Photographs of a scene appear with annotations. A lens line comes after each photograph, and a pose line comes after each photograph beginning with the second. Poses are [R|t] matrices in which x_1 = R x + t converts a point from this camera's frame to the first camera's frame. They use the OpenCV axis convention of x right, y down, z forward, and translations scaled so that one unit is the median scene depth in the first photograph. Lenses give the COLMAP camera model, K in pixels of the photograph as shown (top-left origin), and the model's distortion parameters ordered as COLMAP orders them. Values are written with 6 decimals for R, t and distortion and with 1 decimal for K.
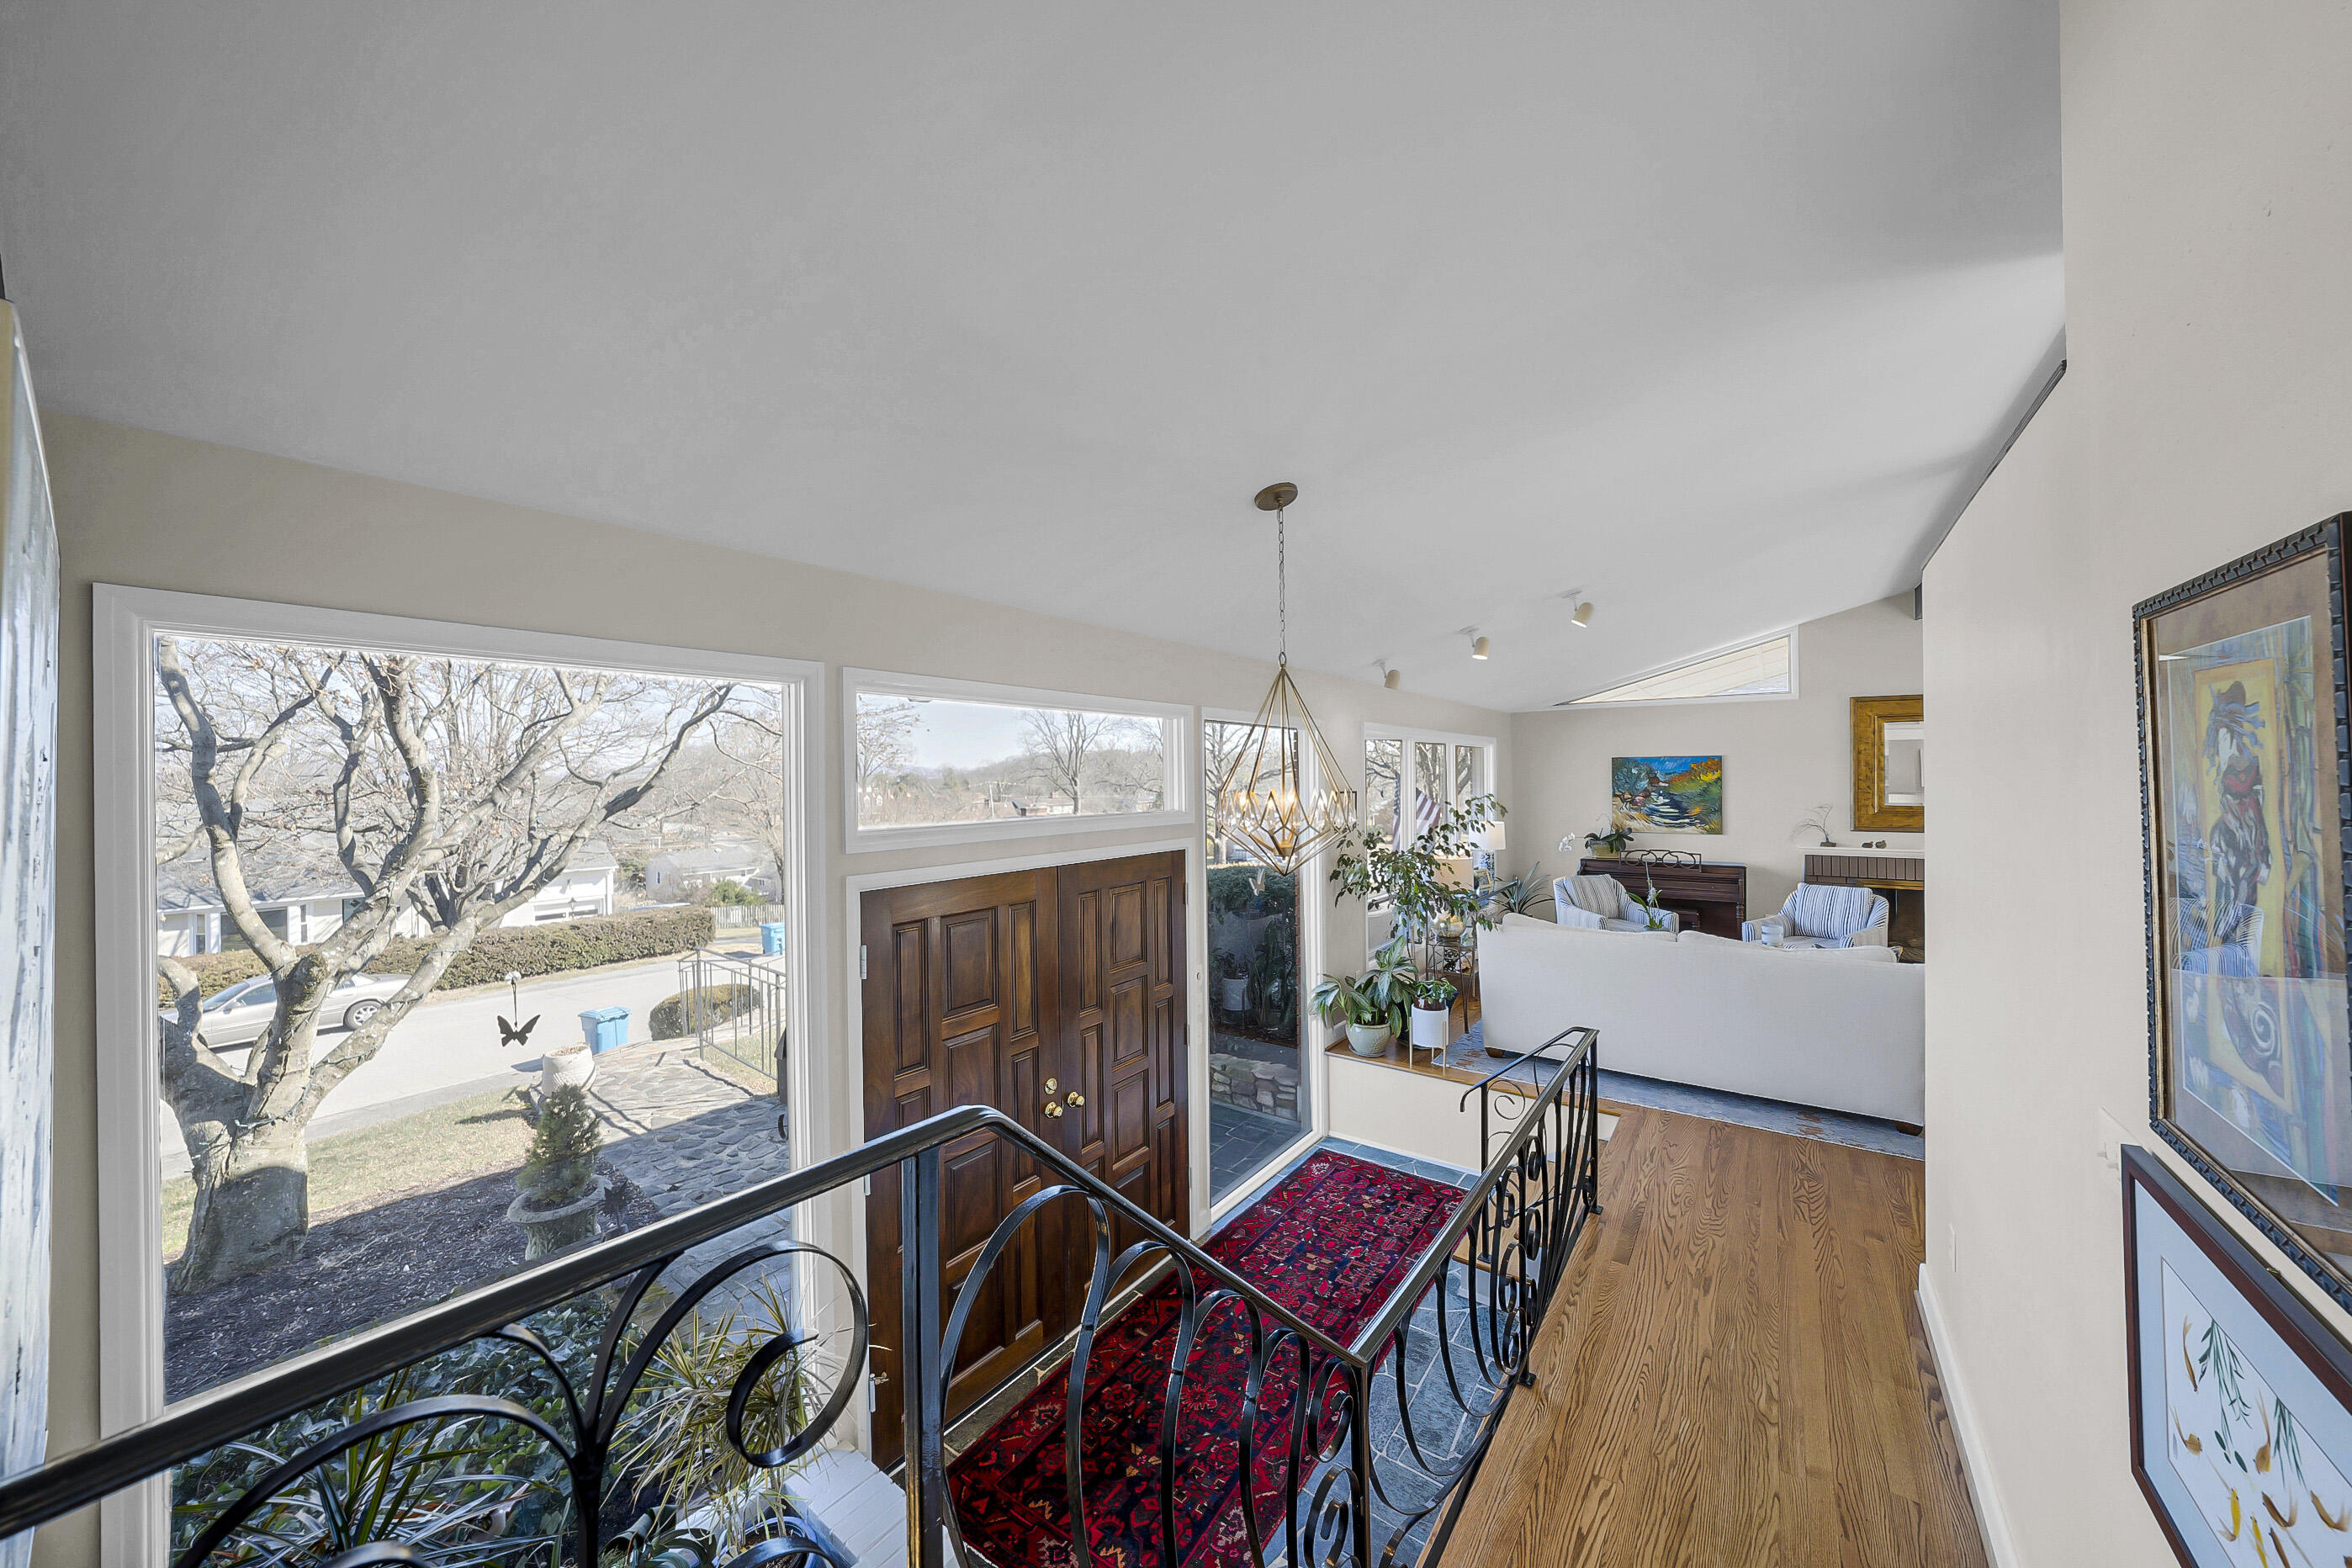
lens RADIAL K [[813.7, 0, 1165.3], [0, 813.7, 765.7], [0, 0, 1]] dist [-0.026200, 0.005670]
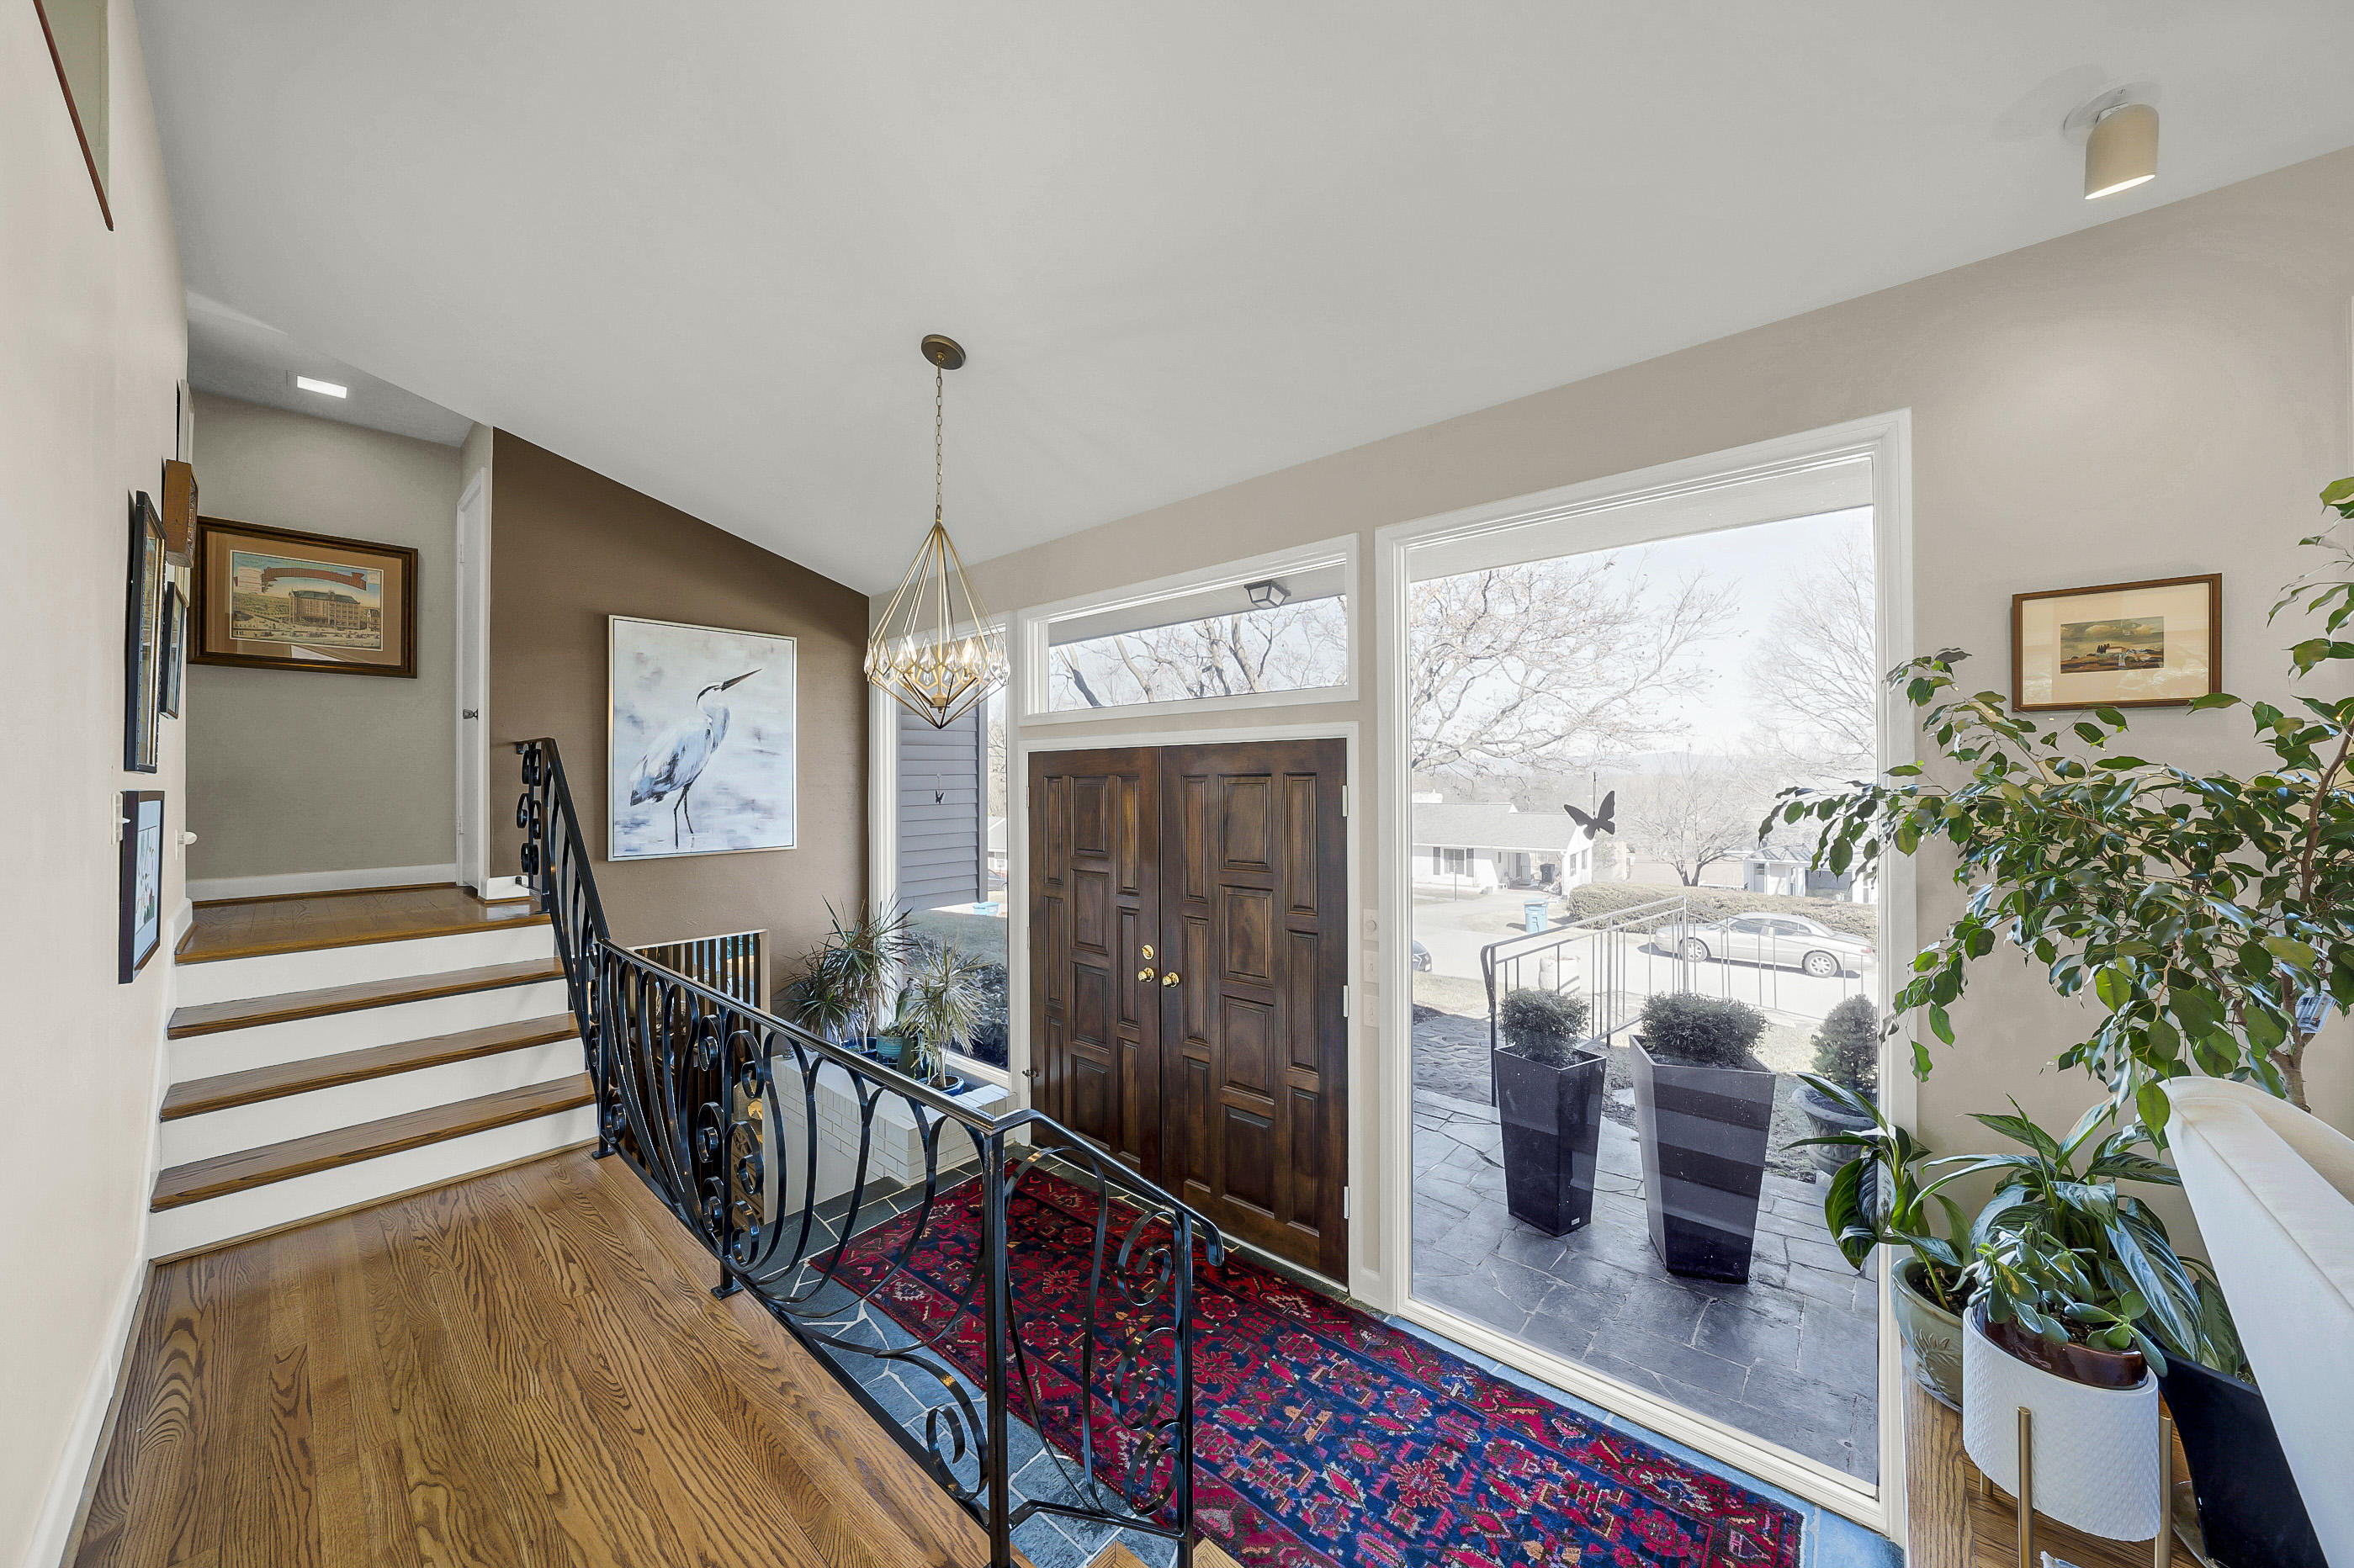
lens RADIAL K [[814.3, 0, 1184.4], [0, 814.3, 772.5], [0, 0, 1]] dist [-0.026200, 0.005670]
pose [[-0.069516, 0.001478, -0.997580, 0.384965], [0.020004, 0.999800, 0.000087, 0.067499], [0.997380, -0.019949, -0.069532, 0.472931]]
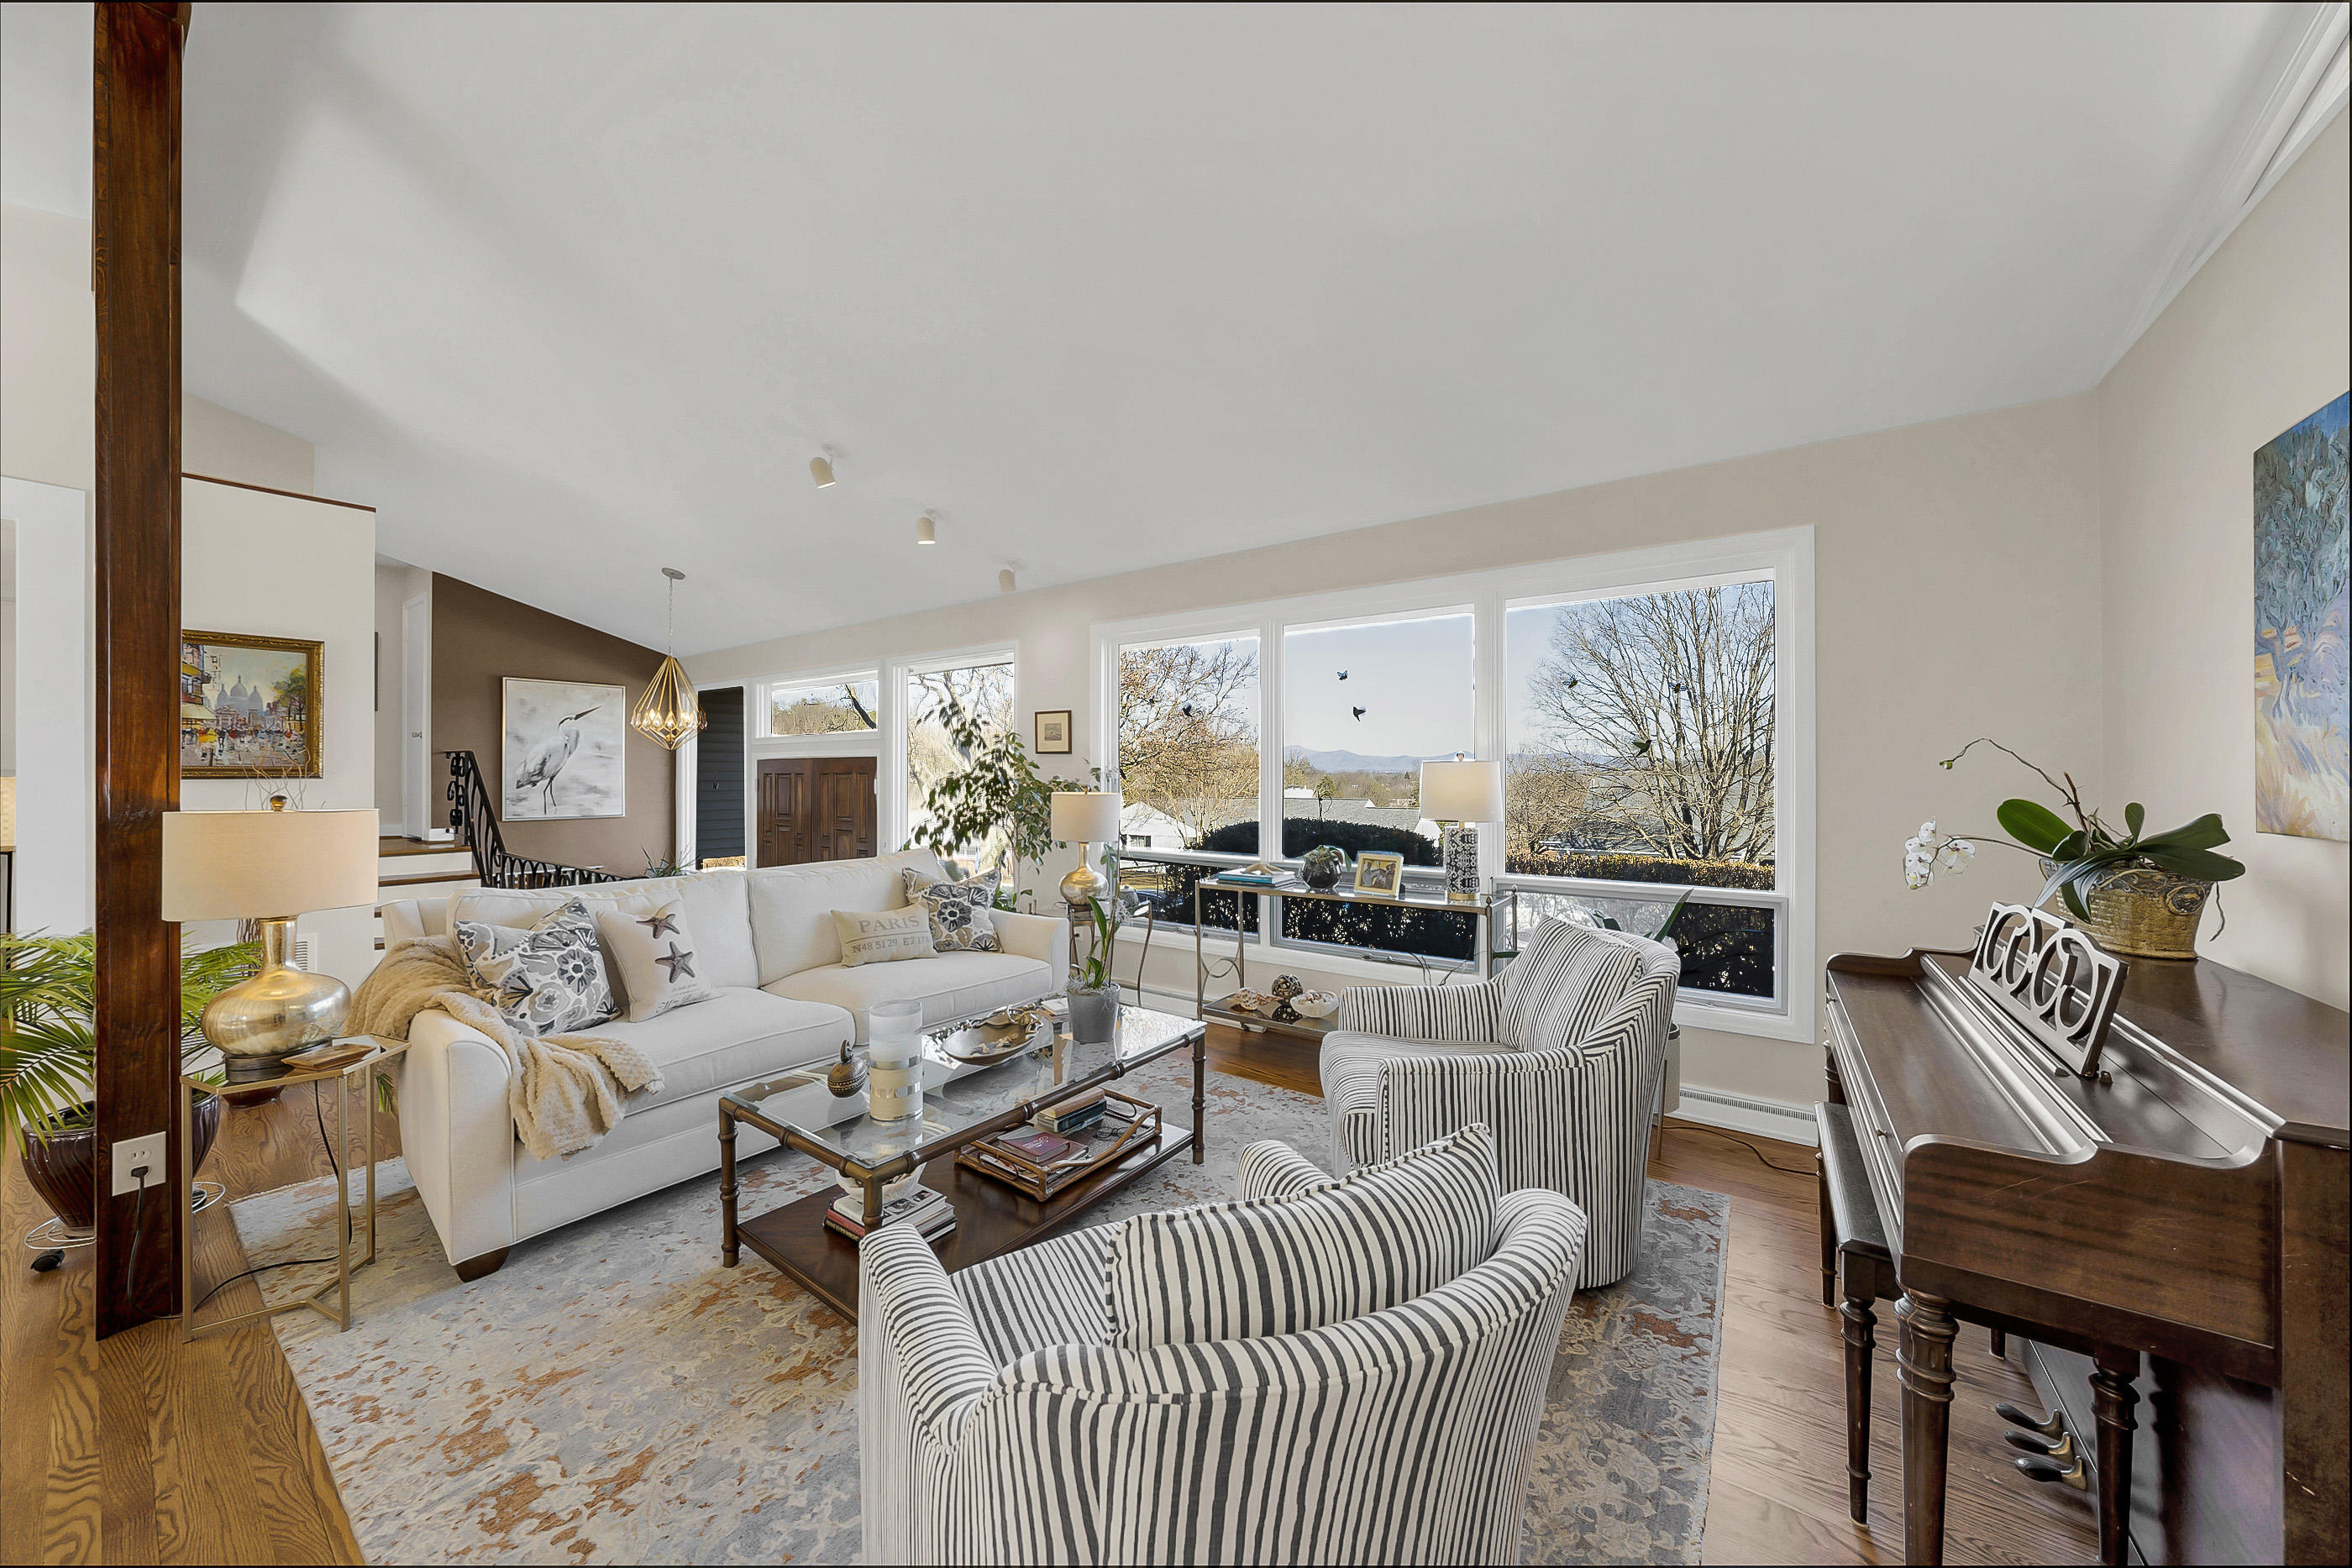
lens RADIAL K [[813.6, 0, 1181.4], [0, 813.6, 769.9], [0, 0, 1]] dist [-0.026200, 0.005670]
pose [[0.023778, 0.003572, -0.999711, 0.788692], [0.012346, 0.999916, 0.003866, 0.066777], [0.999641, -0.012435, 0.023731, 0.790056]]
